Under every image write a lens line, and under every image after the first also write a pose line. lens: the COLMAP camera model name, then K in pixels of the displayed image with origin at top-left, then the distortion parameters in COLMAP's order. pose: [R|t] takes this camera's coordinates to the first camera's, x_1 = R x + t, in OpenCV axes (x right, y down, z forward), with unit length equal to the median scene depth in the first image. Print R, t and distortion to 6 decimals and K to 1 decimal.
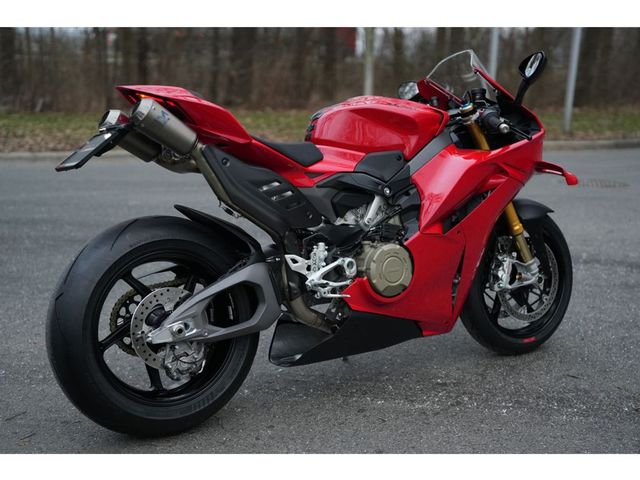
lens RADIAL K [[915.6, 0, 320.0], [0, 915.6, 240.0], [0, 0, 1]] dist [-0.048227, 0.701758]
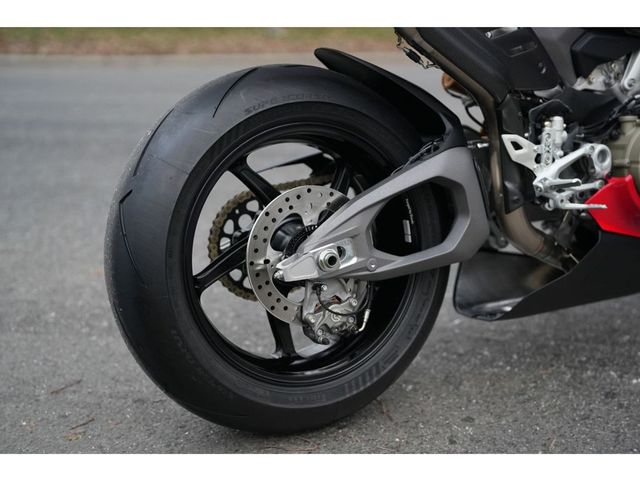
lens RADIAL K [[915.6, 0, 320.0], [0, 915.6, 240.0], [0, 0, 1]] dist [-0.048227, 0.701758]
pose [[0.996577, 0.014417, -0.081408, -0.106140], [-0.008427, 0.997263, 0.073453, 0.041649], [0.082244, -0.072516, 0.993971, 0.400228]]
